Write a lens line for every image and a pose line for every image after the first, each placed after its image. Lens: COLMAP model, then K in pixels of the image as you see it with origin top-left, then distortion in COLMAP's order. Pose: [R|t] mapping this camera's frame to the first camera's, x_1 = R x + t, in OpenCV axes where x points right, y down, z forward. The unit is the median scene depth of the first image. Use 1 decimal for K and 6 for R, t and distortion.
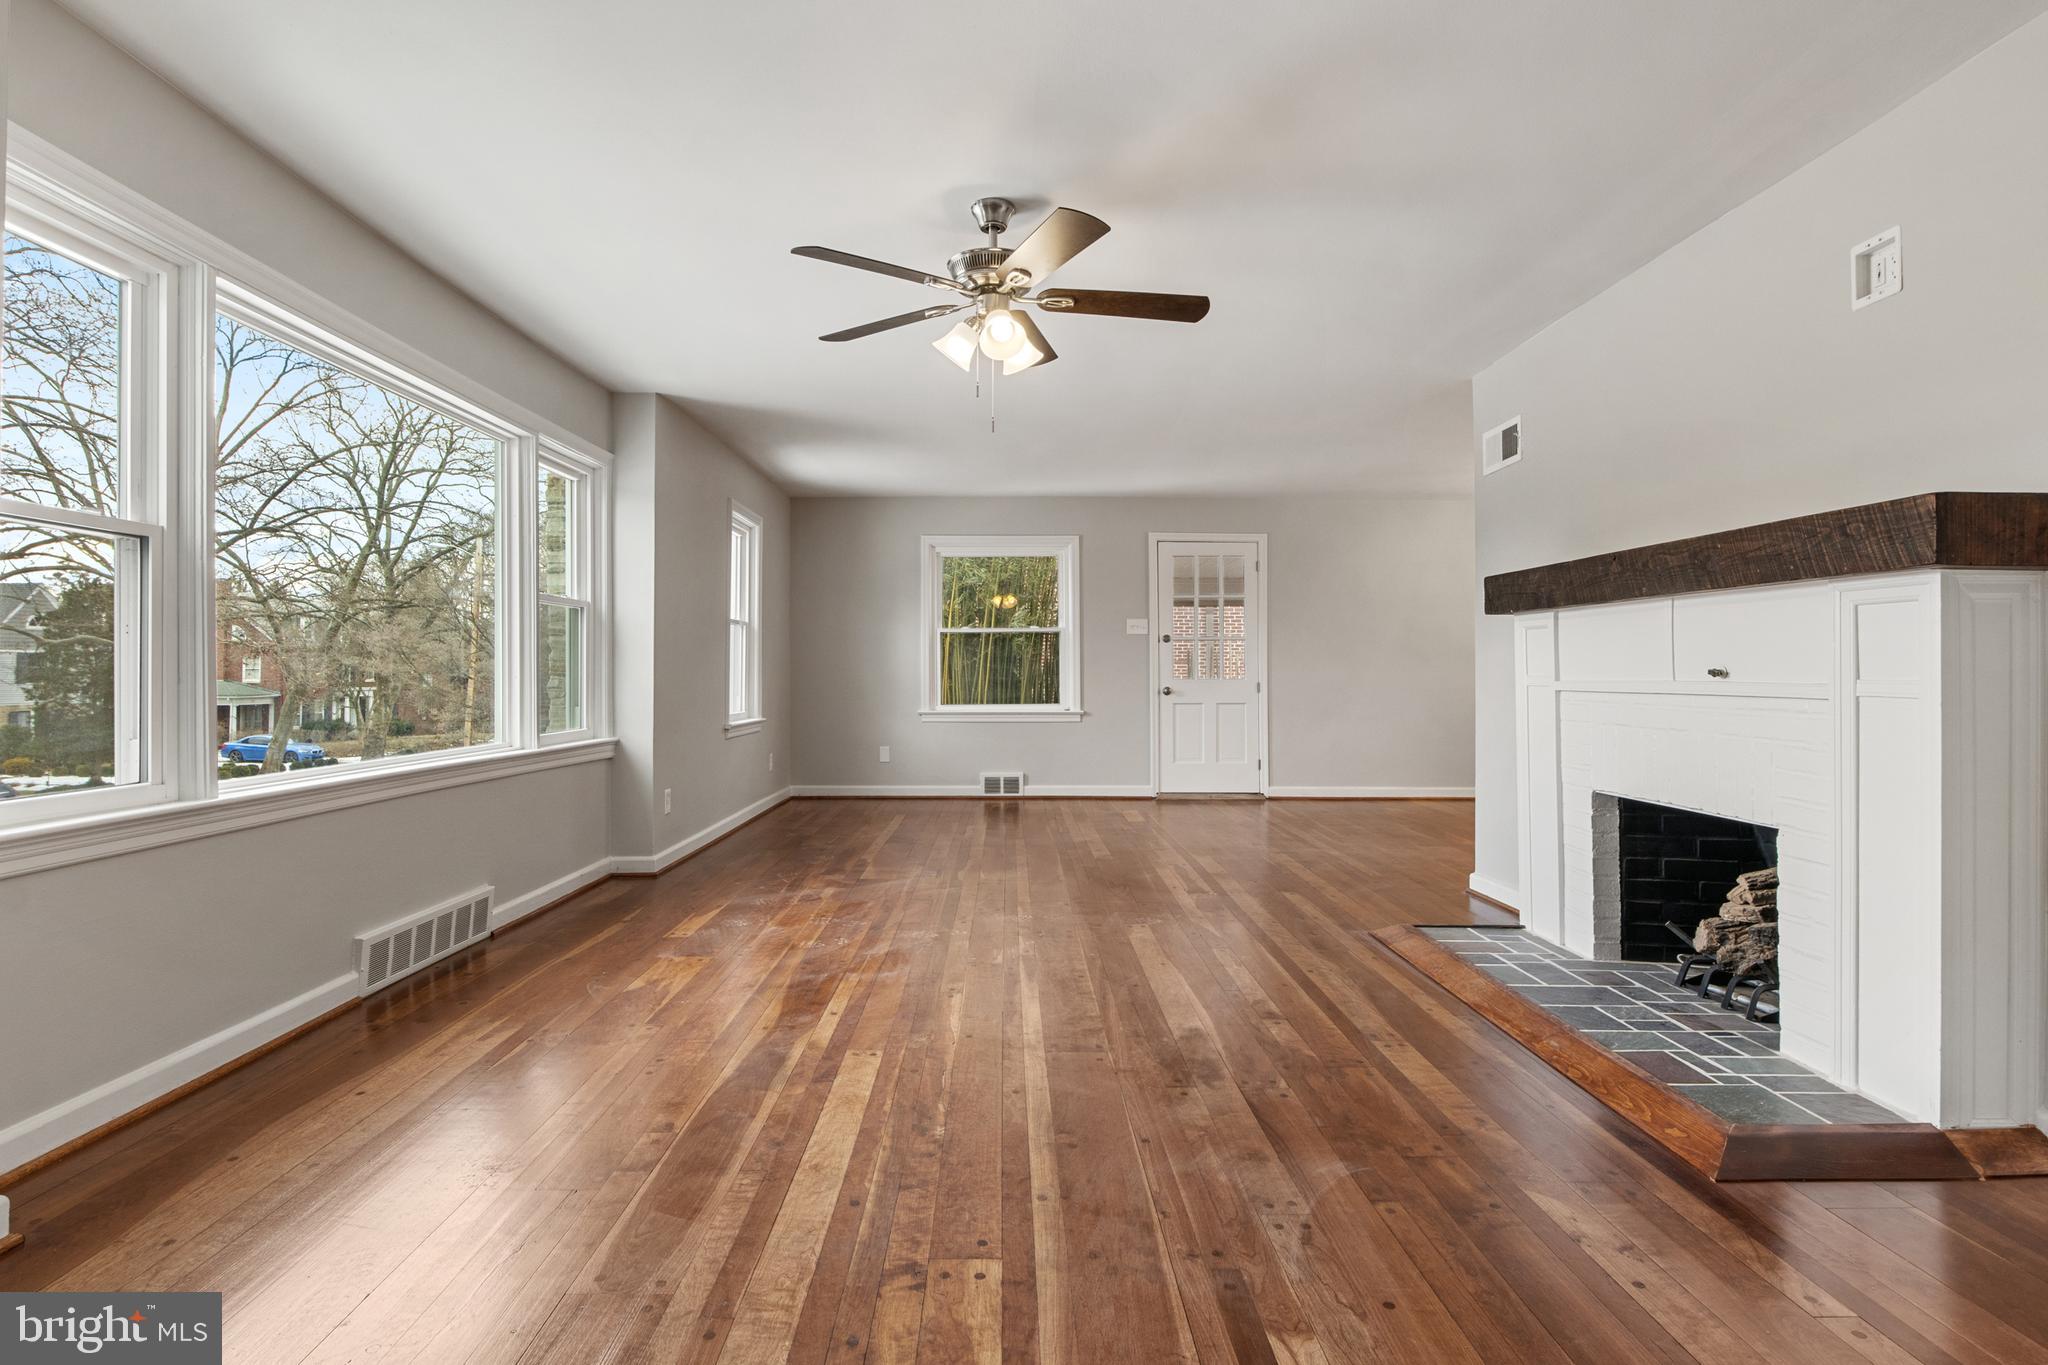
lens RADIAL K [[1030.1, 0, 1017.4], [0, 1030.1, 671.8], [0, 0, 1]] dist [-0.002599, -0.000965]
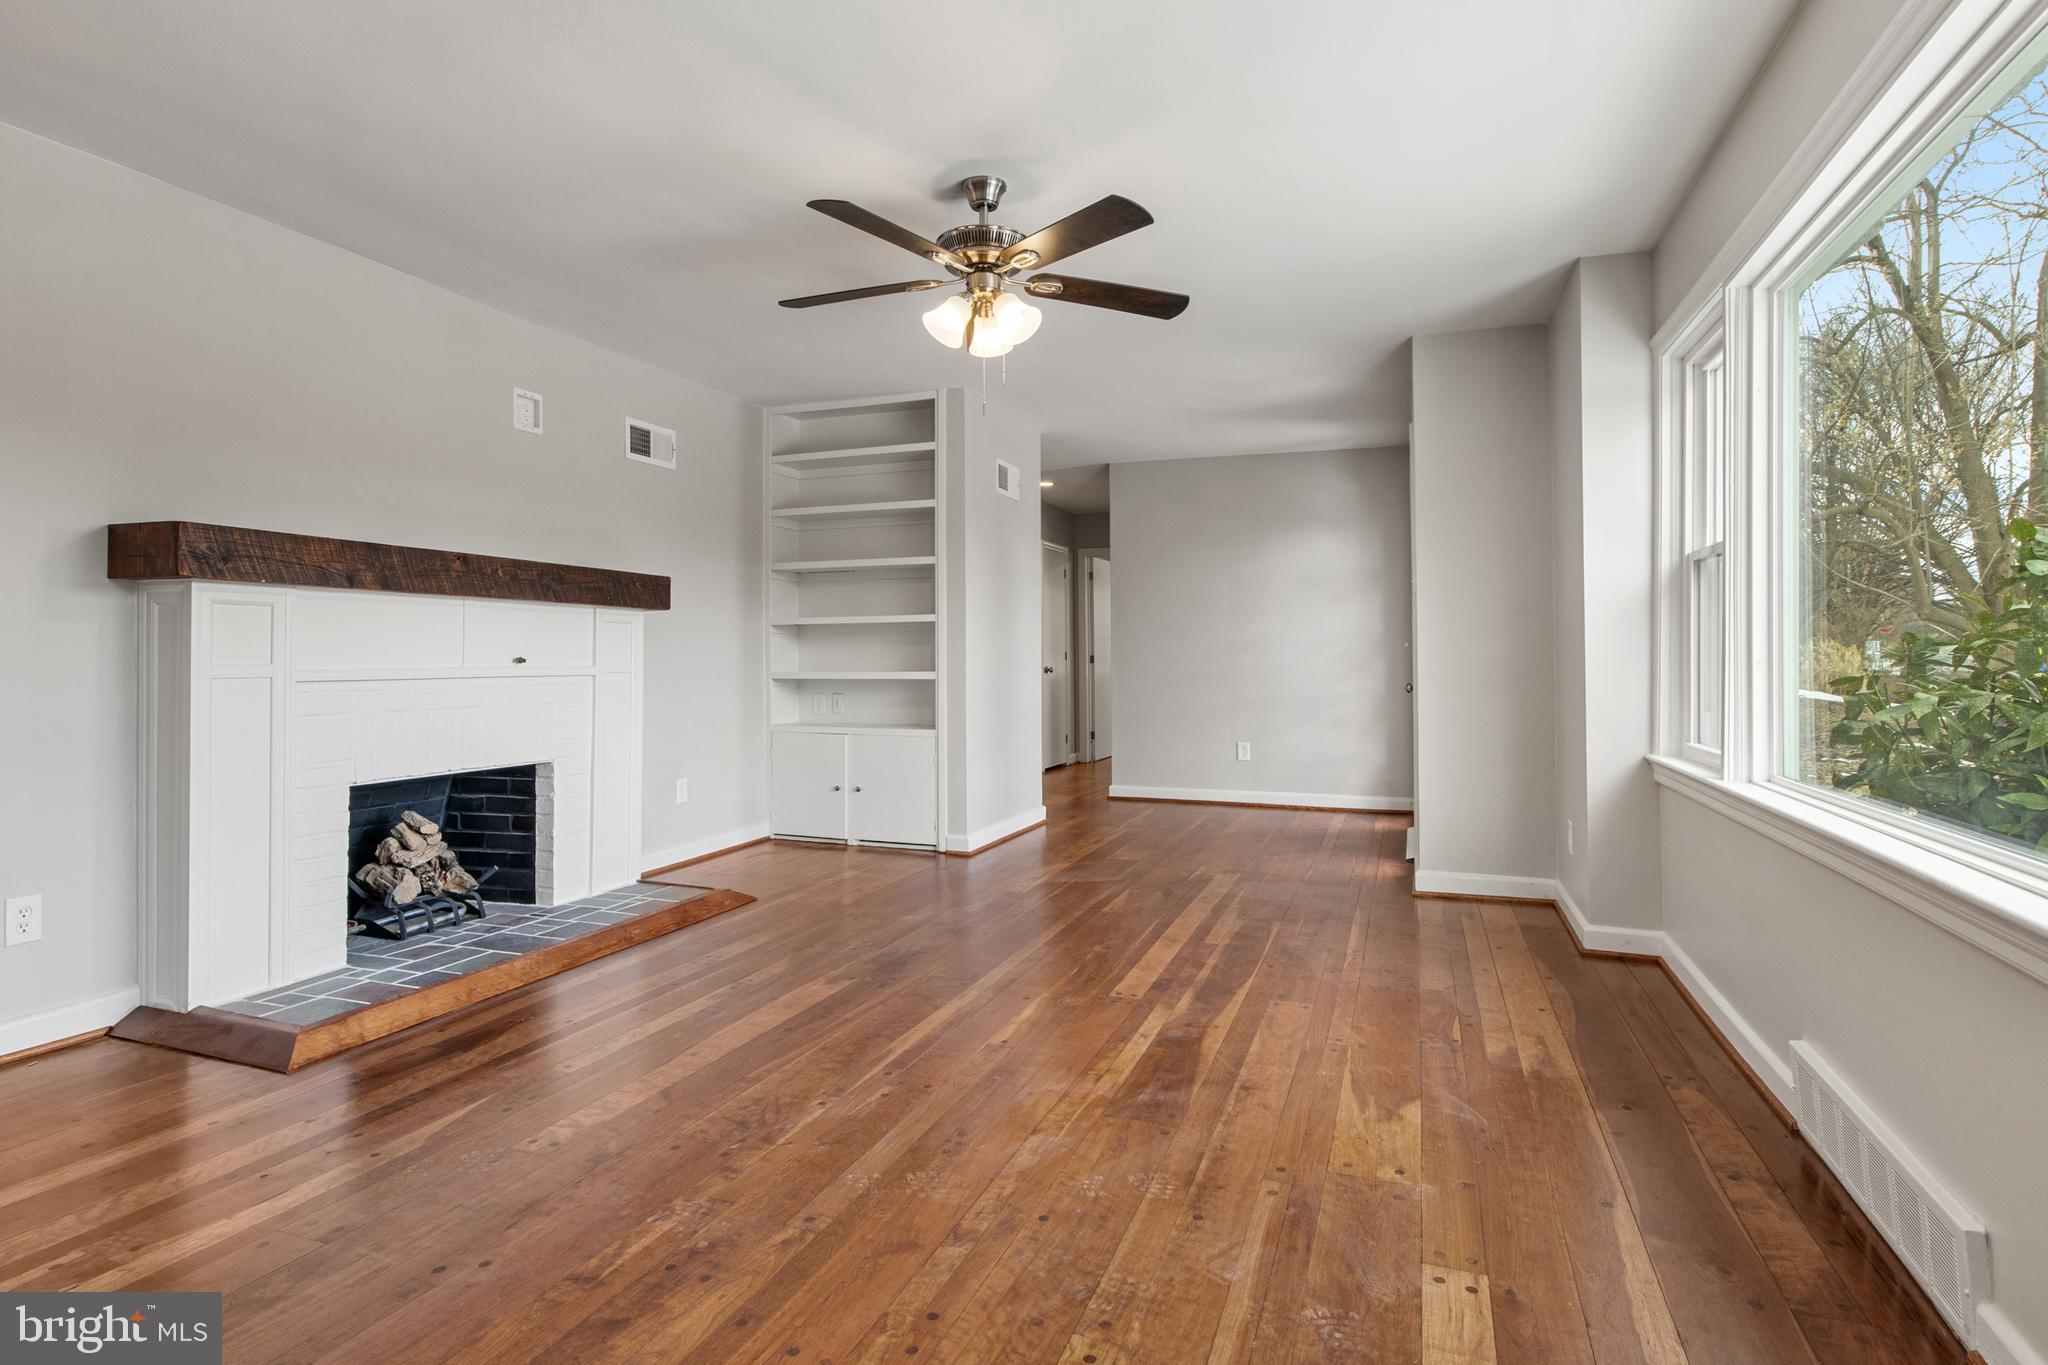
lens RADIAL K [[1041.2, 0, 1000.6], [0, 1041.2, 627.7], [0, 0, 1]] dist [-0.002432, -0.000177]
pose [[-0.923362, 0.009718, 0.383807, -0.432624], [-0.001539, 0.999578, -0.029012, -0.002893], [-0.383927, -0.027380, -0.922958, 1.972714]]
